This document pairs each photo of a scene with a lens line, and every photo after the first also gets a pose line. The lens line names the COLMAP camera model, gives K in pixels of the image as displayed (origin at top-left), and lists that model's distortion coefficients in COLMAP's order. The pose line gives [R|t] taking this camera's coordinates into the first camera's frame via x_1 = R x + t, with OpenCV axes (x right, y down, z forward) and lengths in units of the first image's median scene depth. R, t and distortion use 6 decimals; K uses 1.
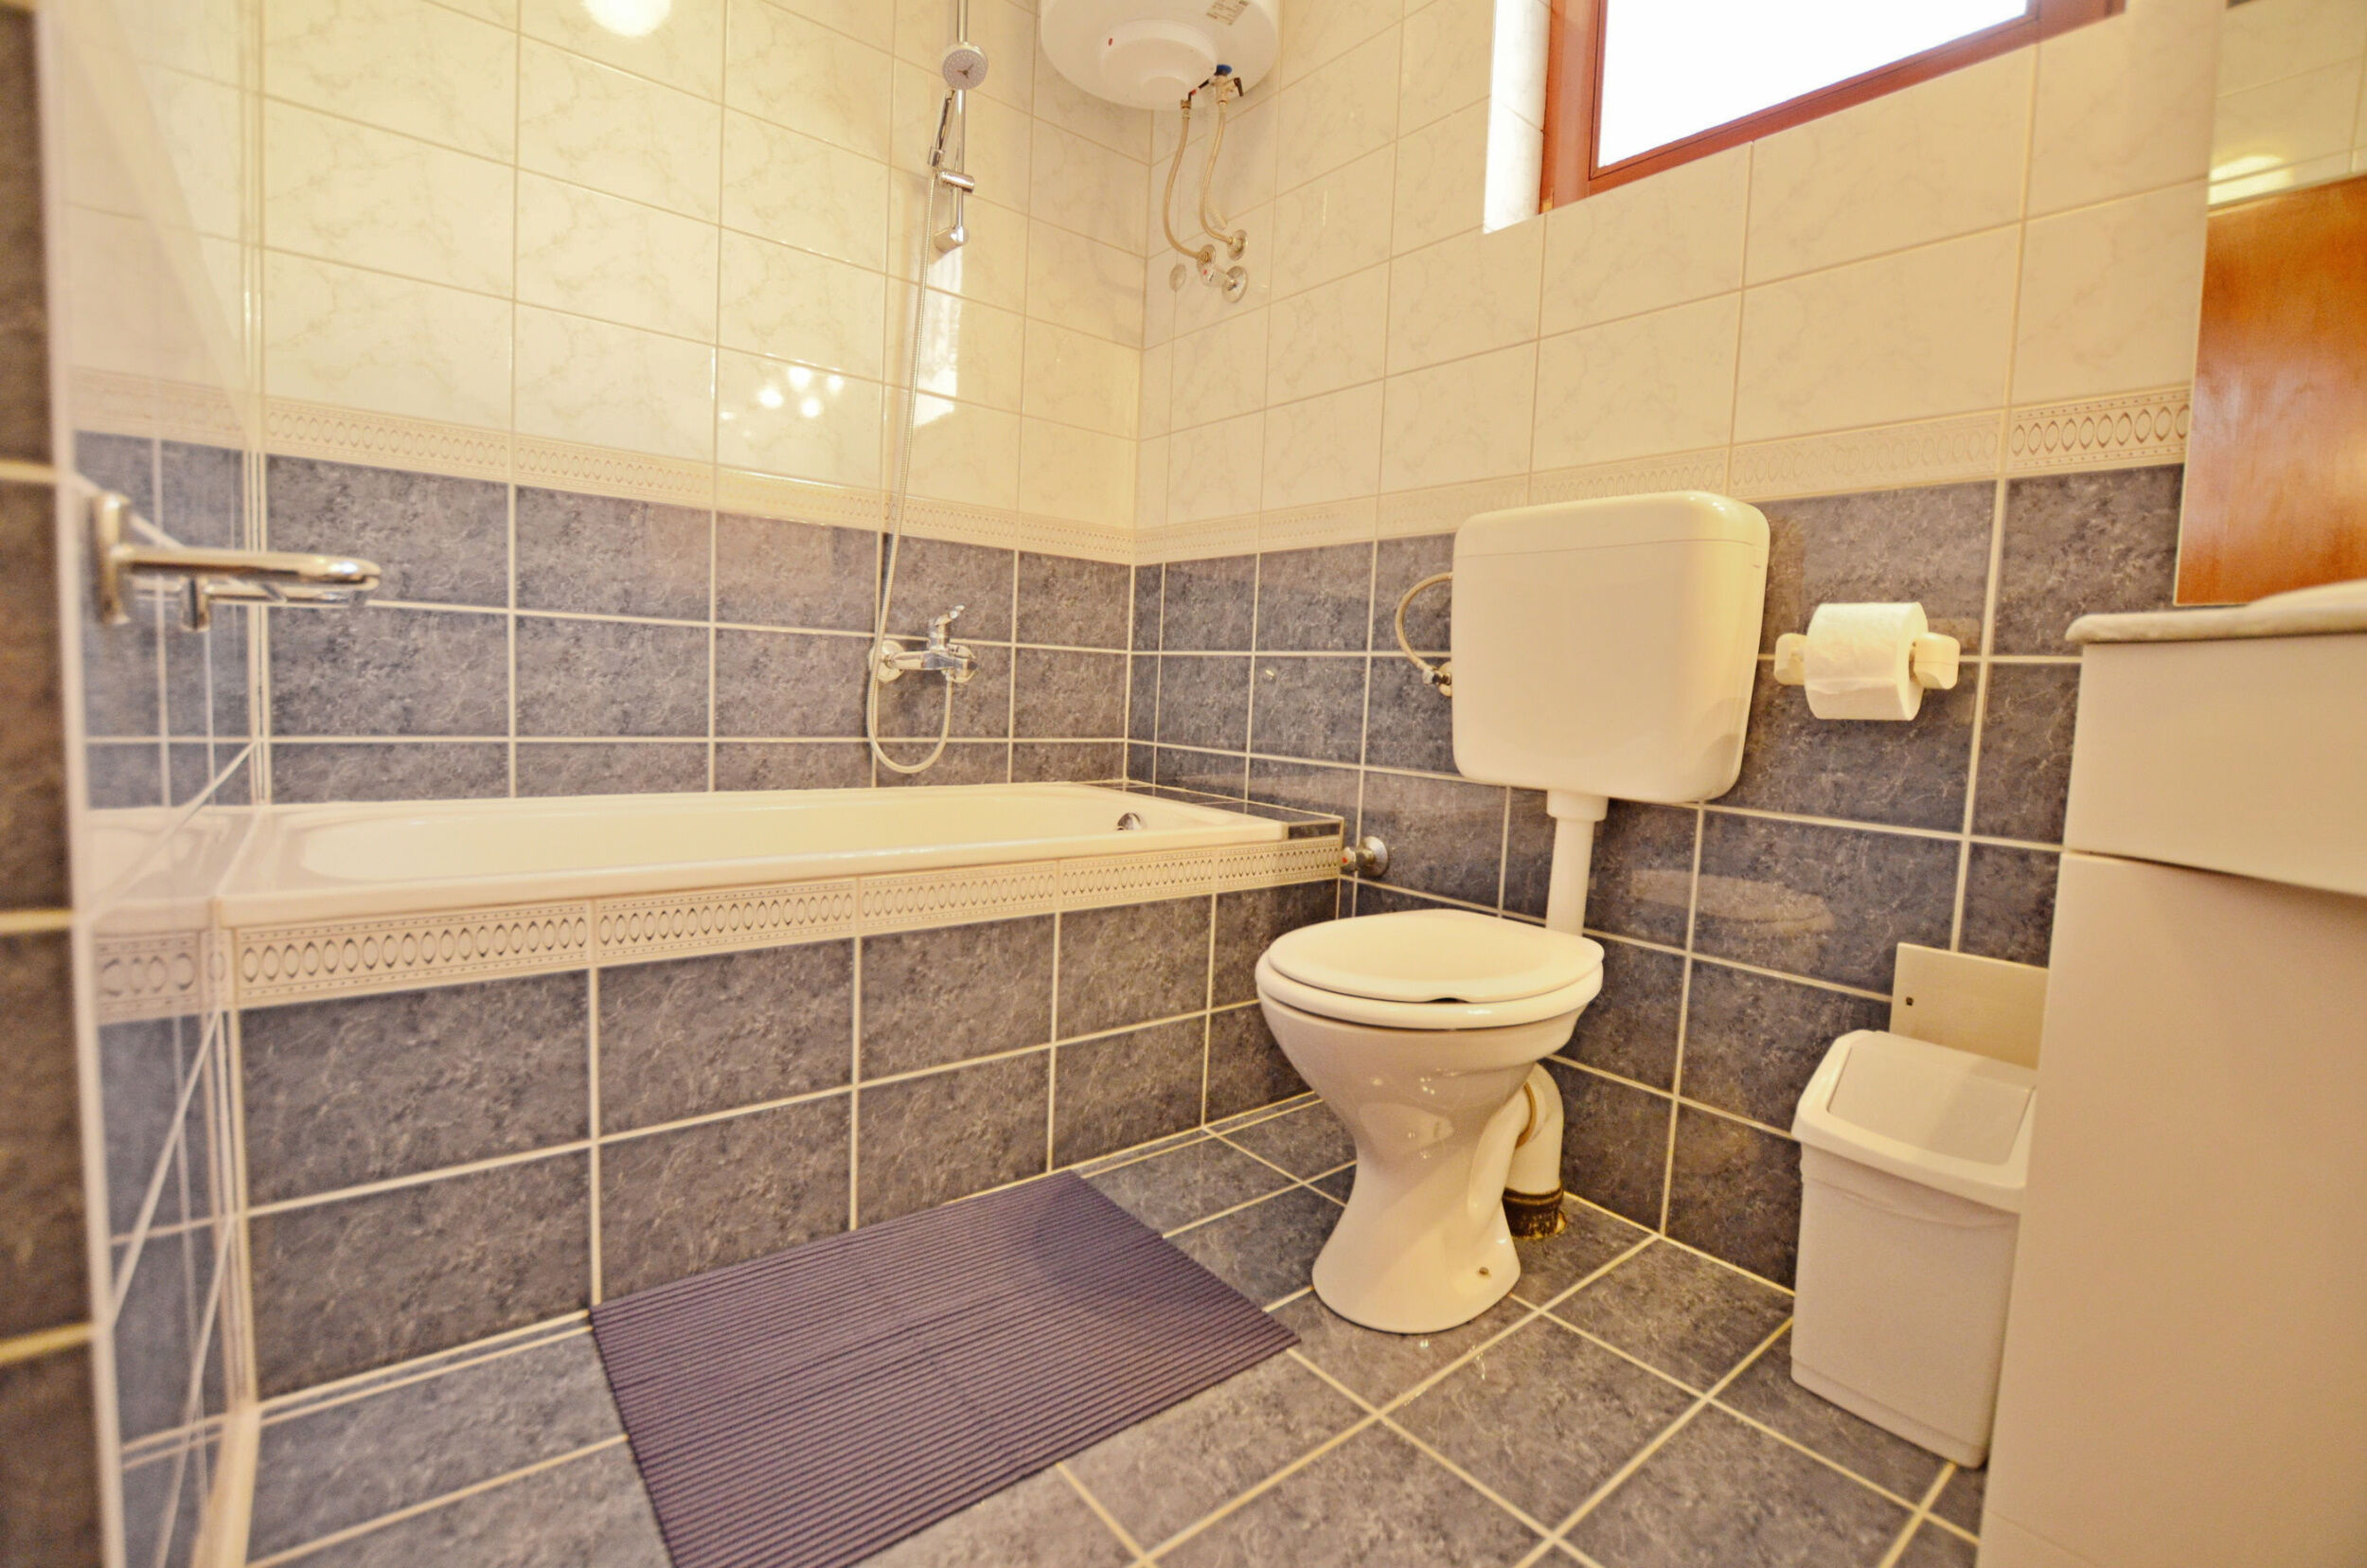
lens RADIAL K [[1052.7, 0, 1191.4], [0, 1052.7, 782.8], [0, 0, 1]] dist [-0.027415, 0.000946]
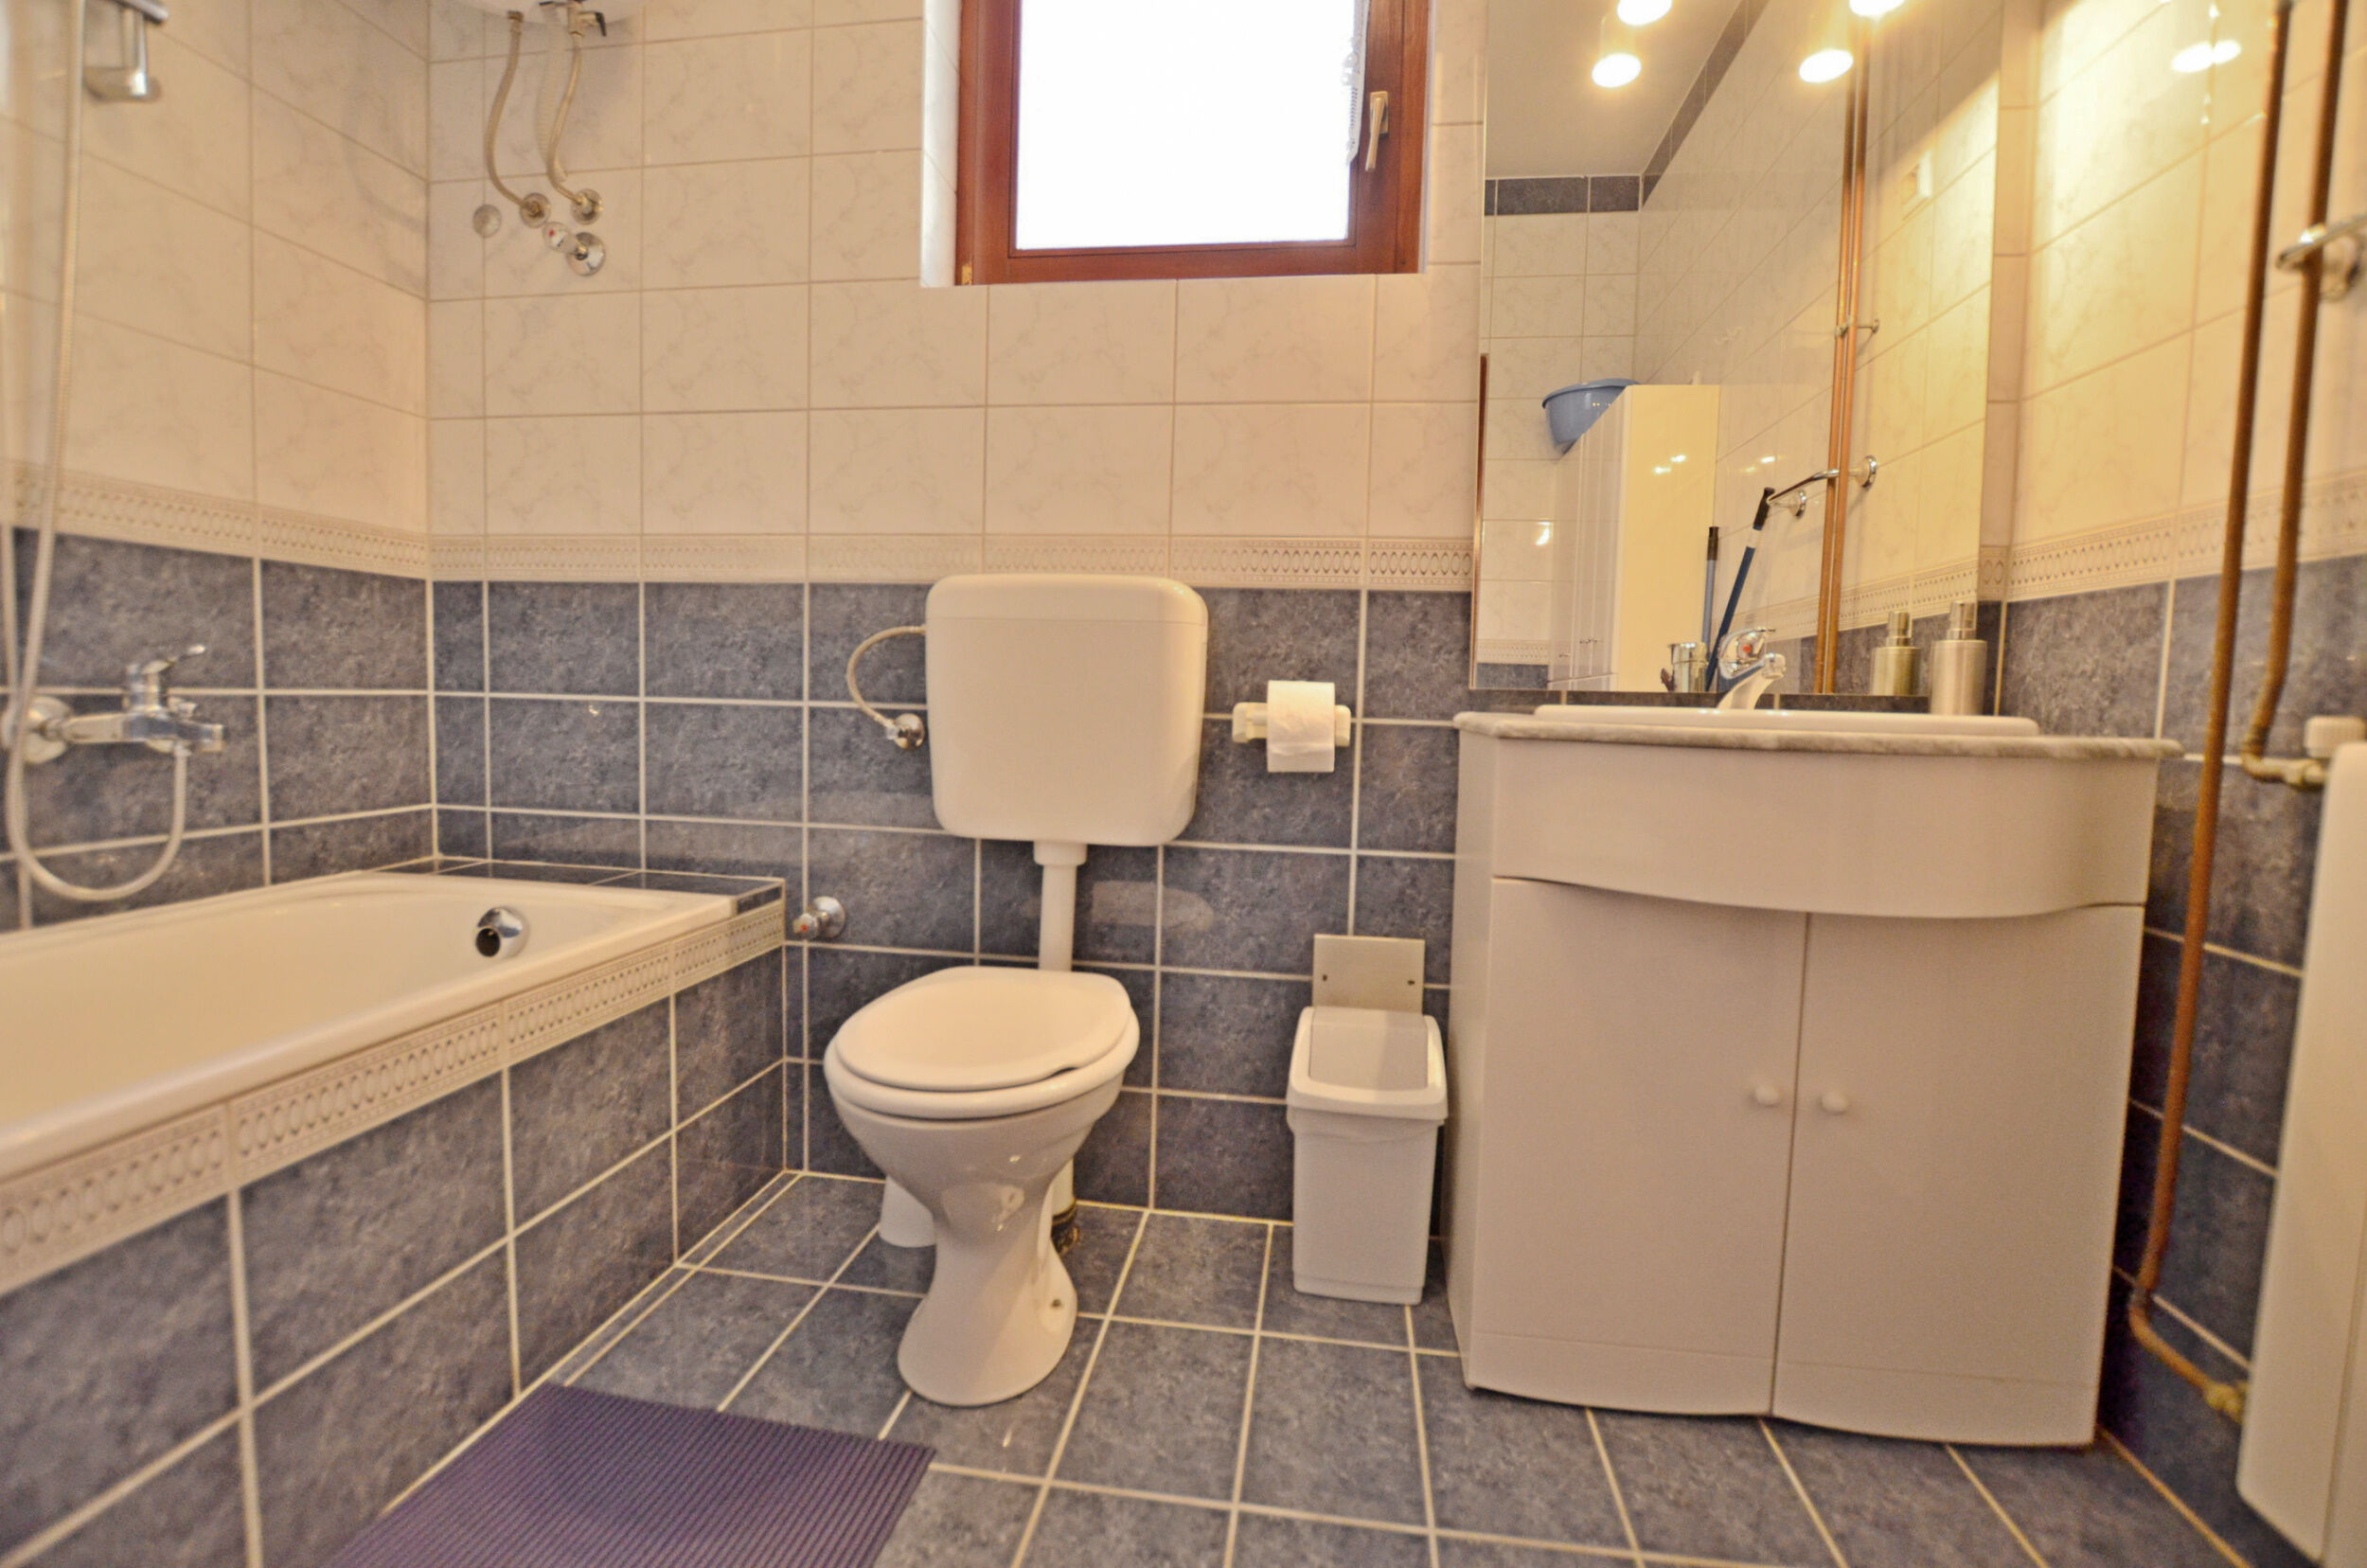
lens RADIAL K [[1052.7, 0, 1191.4], [0, 1052.7, 782.8], [0, 0, 1]] dist [-0.027415, 0.000946]
pose [[0.734619, -0.079327, 0.673826, -0.240593], [0.063576, 0.996820, 0.048041, -0.085194], [-0.675494, 0.007548, 0.737327, 0.092826]]
